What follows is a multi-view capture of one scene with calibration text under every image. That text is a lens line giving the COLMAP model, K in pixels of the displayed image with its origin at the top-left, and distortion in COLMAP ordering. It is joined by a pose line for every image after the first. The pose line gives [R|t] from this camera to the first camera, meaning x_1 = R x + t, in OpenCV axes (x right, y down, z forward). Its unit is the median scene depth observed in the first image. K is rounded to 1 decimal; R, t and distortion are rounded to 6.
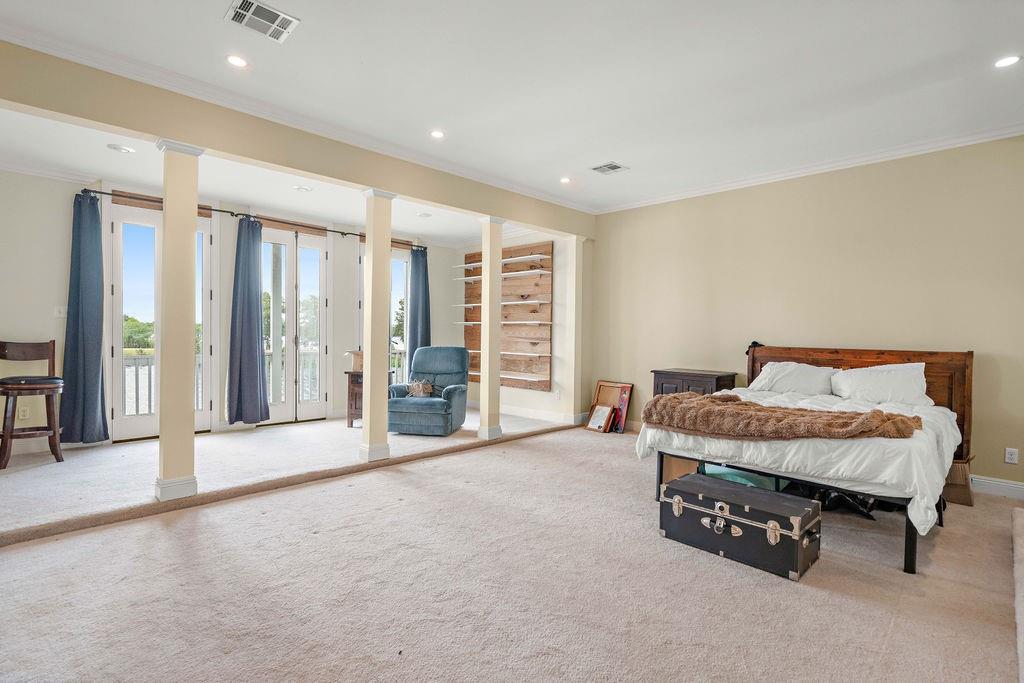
lens RADIAL K [[490.5, 0, 512.0], [0, 490.5, 341.5], [0, 0, 1]] dist [-0.000879, -0.000054]
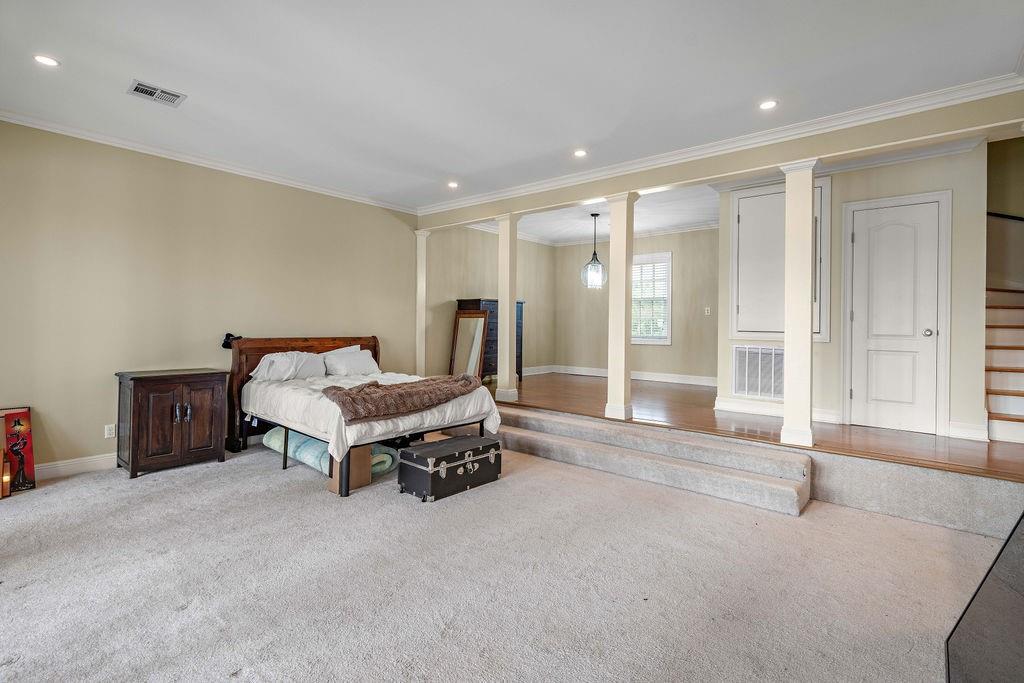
lens RADIAL K [[492.6, 0, 510.2], [0, 492.6, 324.4], [0, 0, 1]] dist [0.000628, 0.000369]
pose [[-0.082881, -0.016922, 0.996416, -0.881353], [0.004815, 0.999837, 0.017381, -0.054585], [-0.996548, 0.006239, -0.082786, 0.888080]]
